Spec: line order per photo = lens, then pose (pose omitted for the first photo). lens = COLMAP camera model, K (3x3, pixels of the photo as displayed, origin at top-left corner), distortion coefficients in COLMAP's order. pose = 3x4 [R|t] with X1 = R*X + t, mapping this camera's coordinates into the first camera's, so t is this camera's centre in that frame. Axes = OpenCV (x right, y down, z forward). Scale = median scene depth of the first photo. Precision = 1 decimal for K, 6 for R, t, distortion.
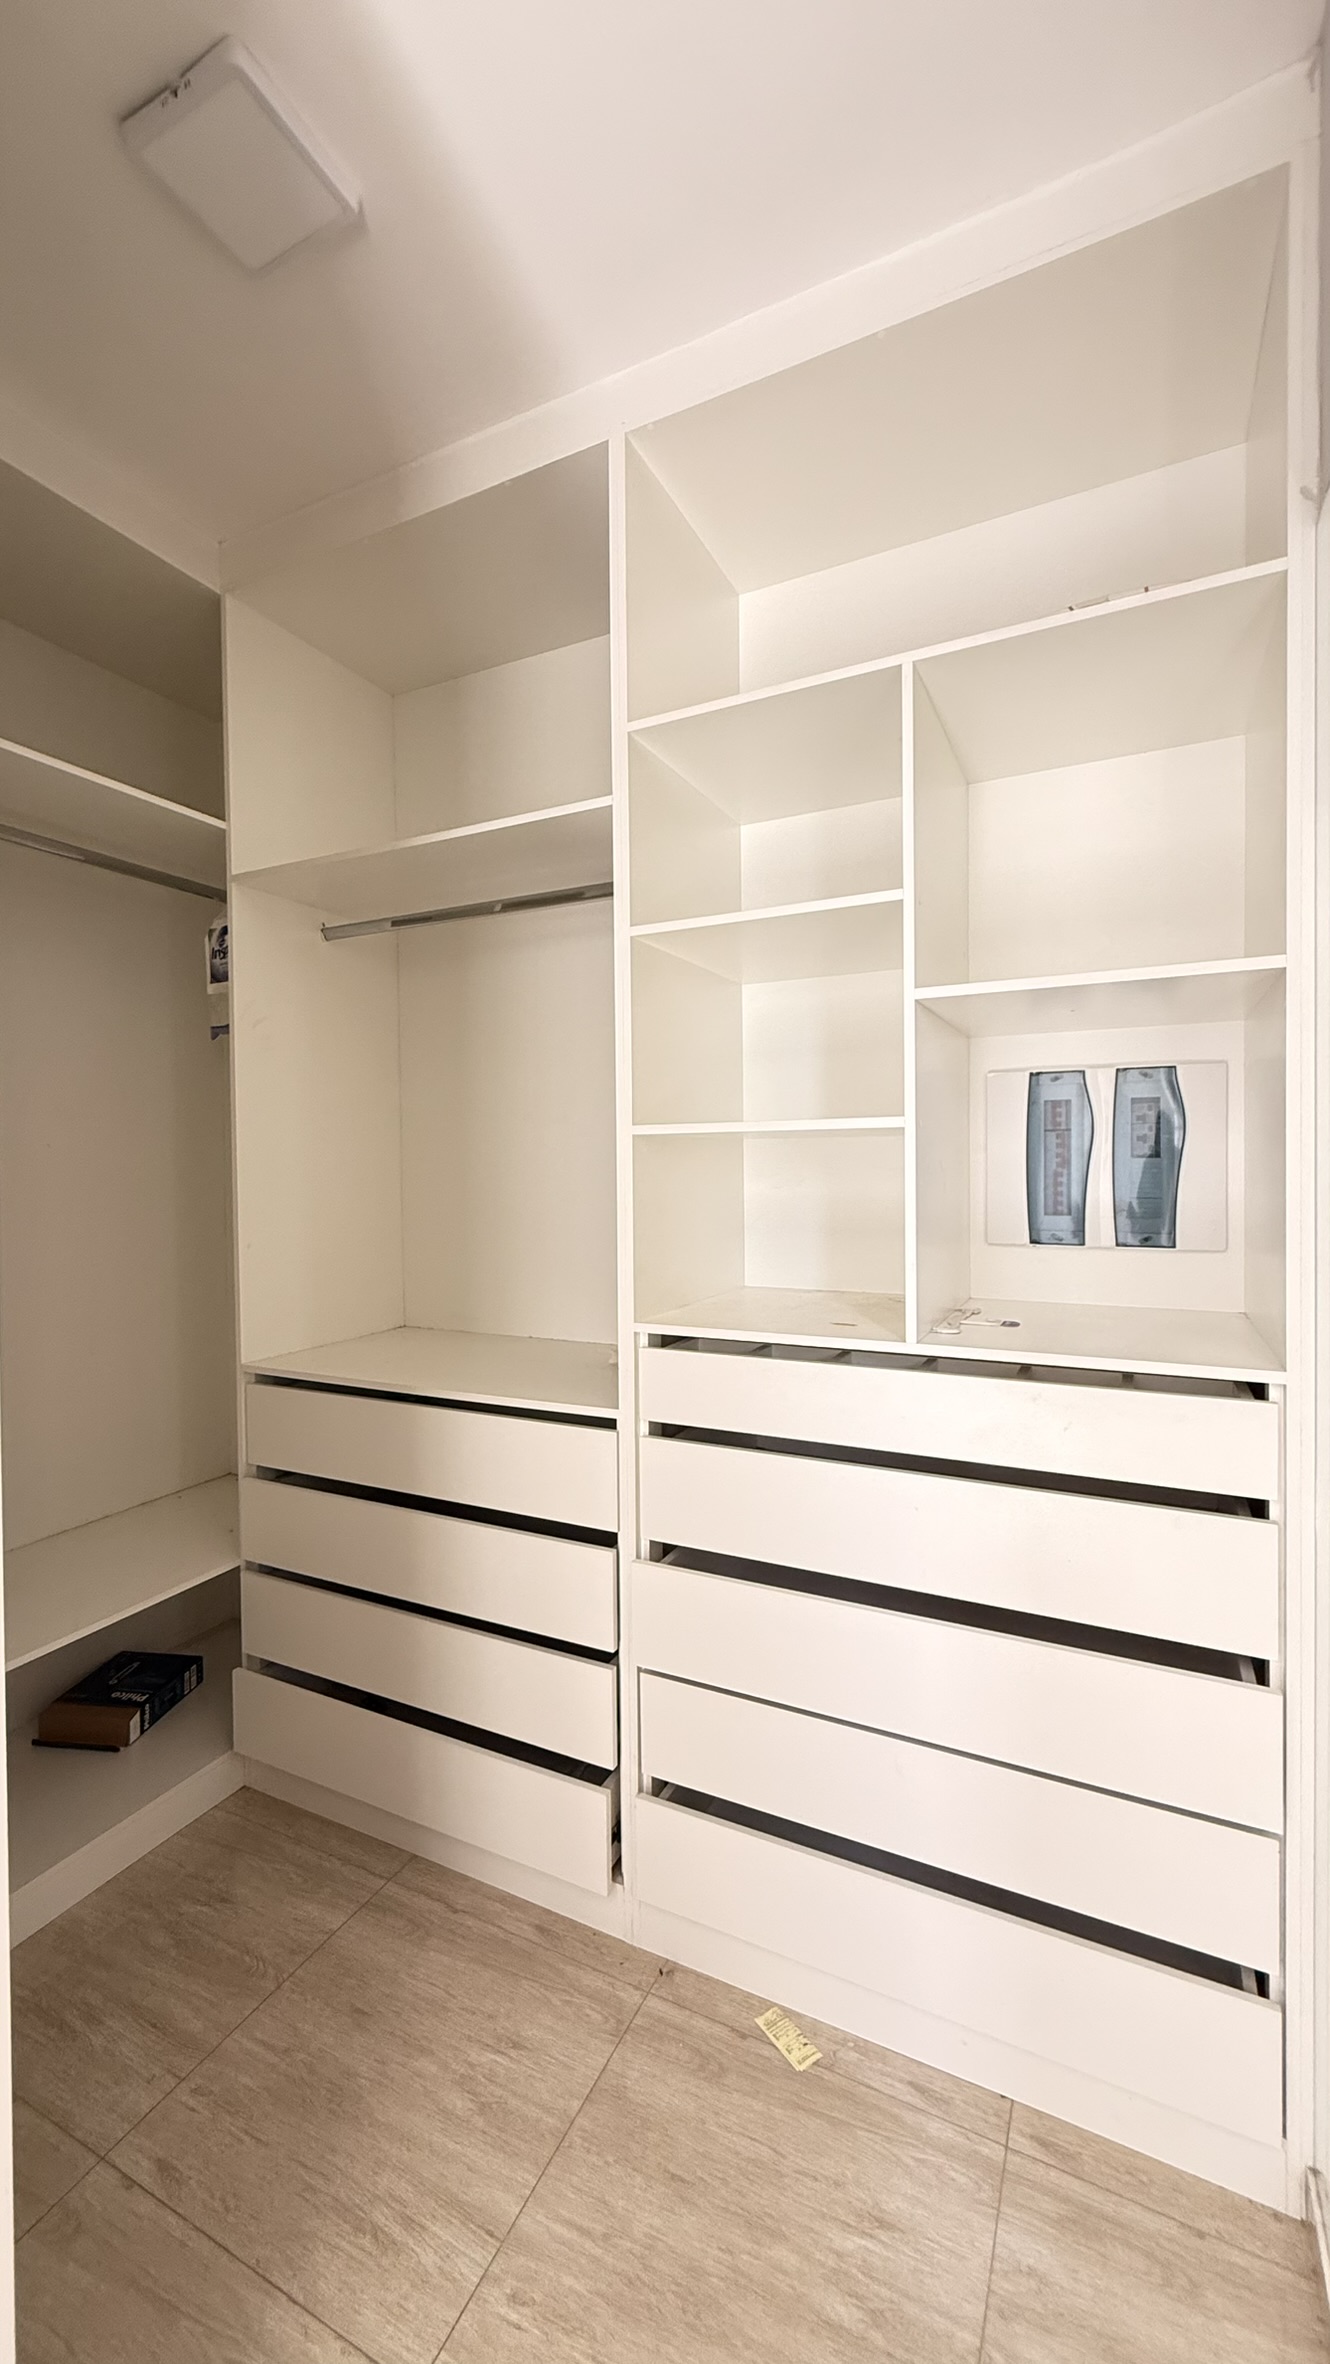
lens RADIAL K [[938.5, 0, 676.1], [0, 938.5, 1197.0], [0, 0, 1]] dist [-0.002070, 0.000341]
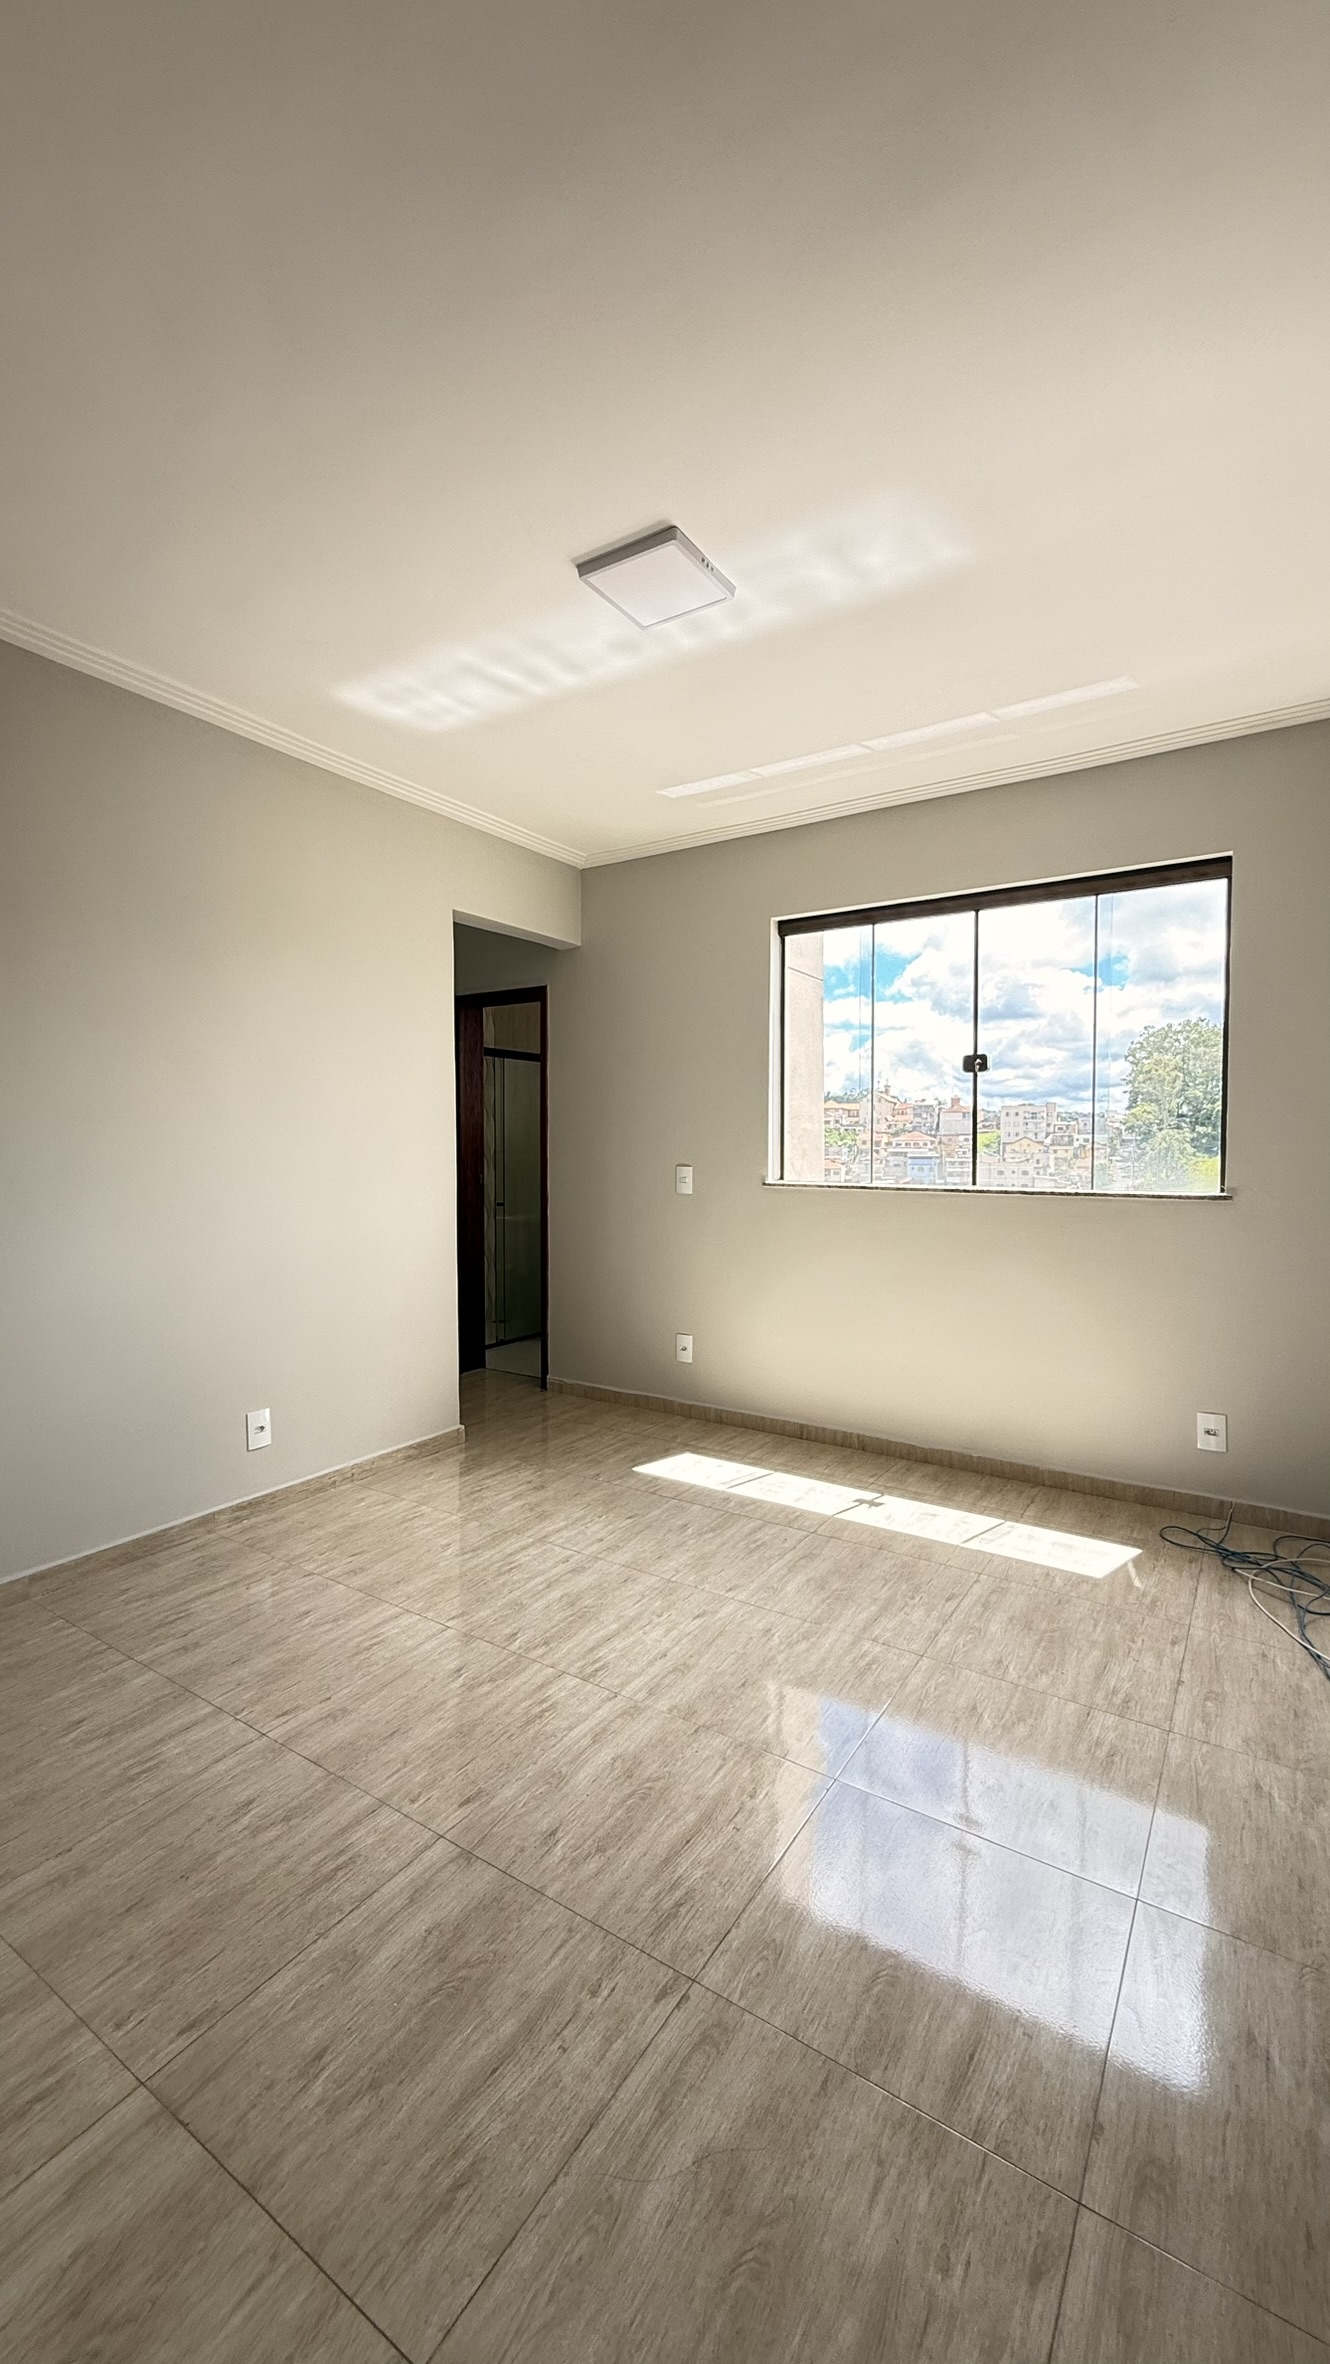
lens RADIAL K [[938.5, 0, 659.0], [0, 938.5, 1159.7], [0, 0, 1]] dist [-0.002070, 0.000341]
pose [[0.107306, 0.006175, 0.994207, -1.382146], [0.010858, 0.999914, -0.007382, 0.025334], [-0.994167, 0.011587, 0.107230, 0.712484]]
